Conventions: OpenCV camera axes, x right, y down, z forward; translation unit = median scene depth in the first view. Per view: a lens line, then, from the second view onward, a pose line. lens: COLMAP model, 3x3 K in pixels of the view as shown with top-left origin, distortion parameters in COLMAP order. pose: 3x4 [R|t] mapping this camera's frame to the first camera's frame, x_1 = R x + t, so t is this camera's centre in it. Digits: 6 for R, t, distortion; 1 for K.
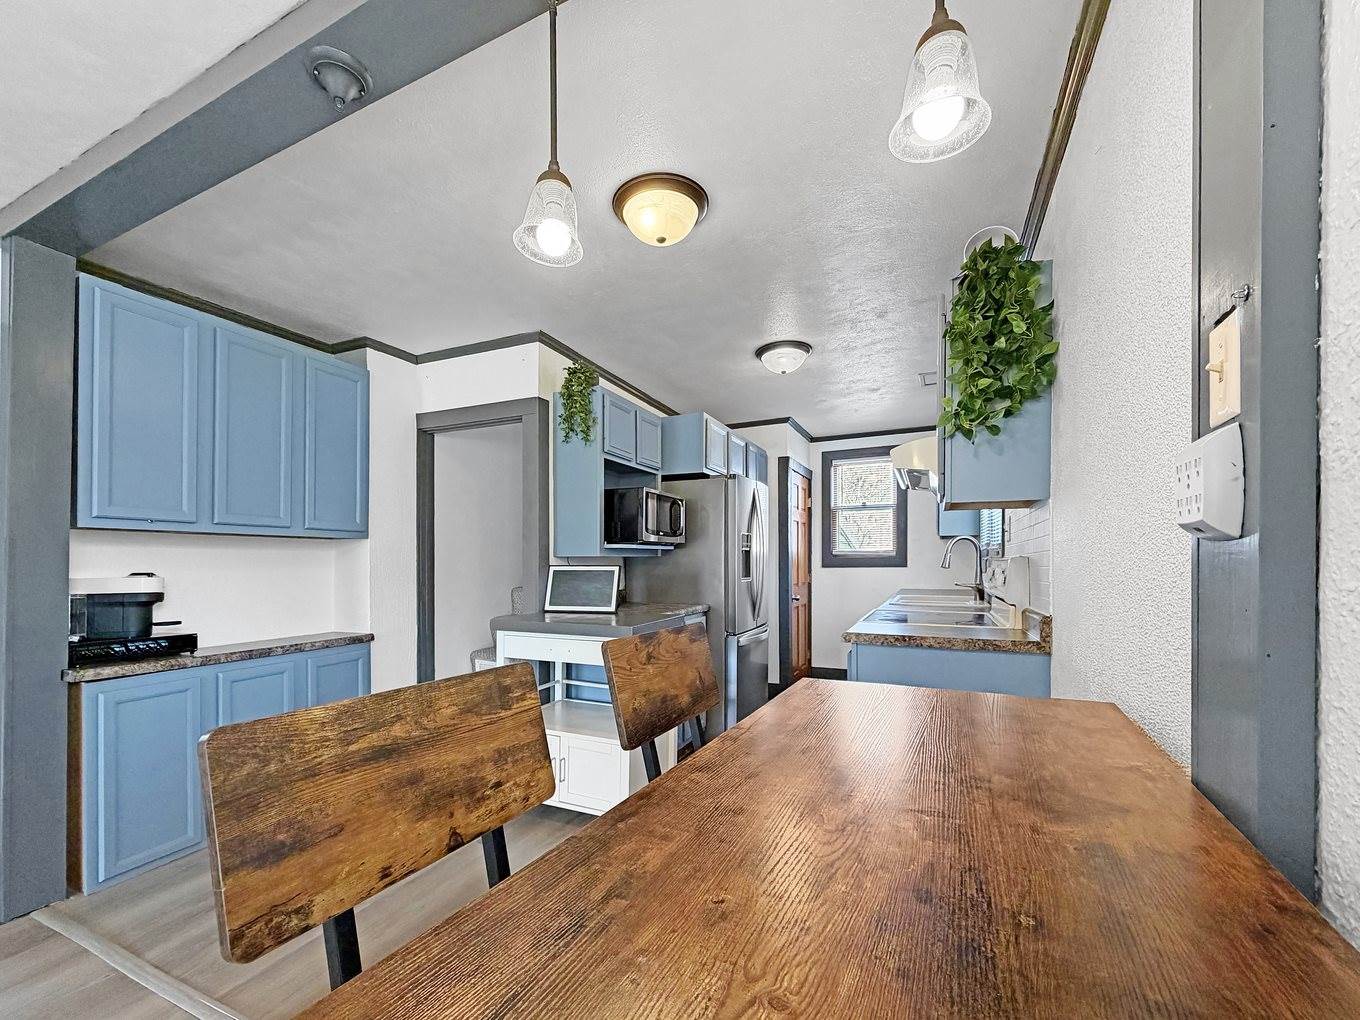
lens RADIAL K [[558.4, 0, 674.2], [0, 558.4, 565.4], [0, 0, 1]] dist [-0.000414, -0.000129]
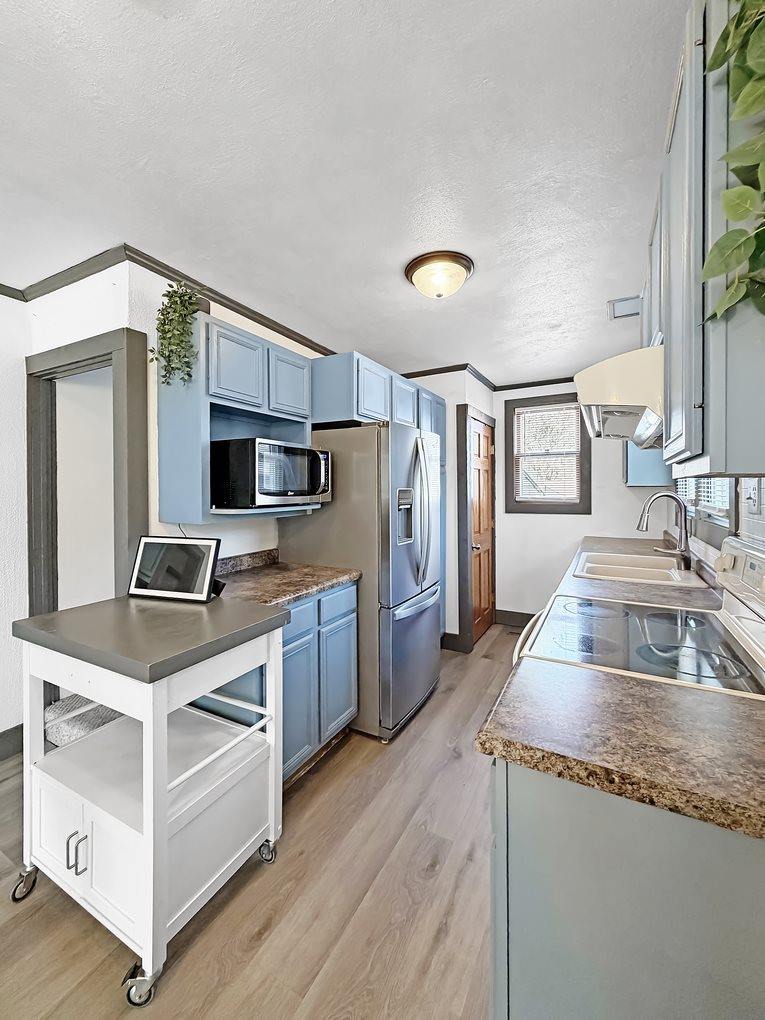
lens RADIAL K [[415.0, 0, 380.9], [0, 415.0, 493.6], [0, 0, 1]] dist [0.000048, -0.000118]
pose [[0.997946, -0.001135, -0.064044, 0.161816], [0.001117, 0.999999, -0.000322, -0.060553], [0.064045, 0.000250, 0.997947, 0.423063]]
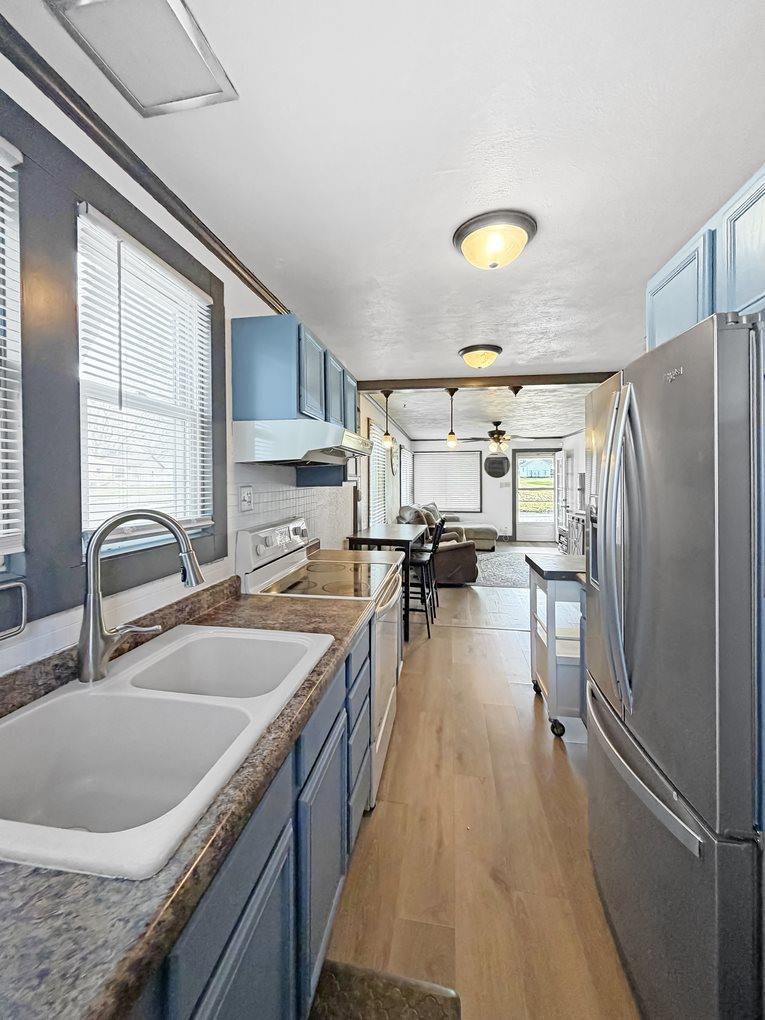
lens RADIAL K [[417.0, 0, 371.6], [0, 417.0, 481.1], [0, 0, 1]] dist [-0.001366, -0.000181]
pose [[-0.969830, 0.005175, -0.243726, 0.517251], [0.003275, 0.999961, 0.008199, -0.090112], [0.243759, 0.007153, -0.969809, 1.608120]]
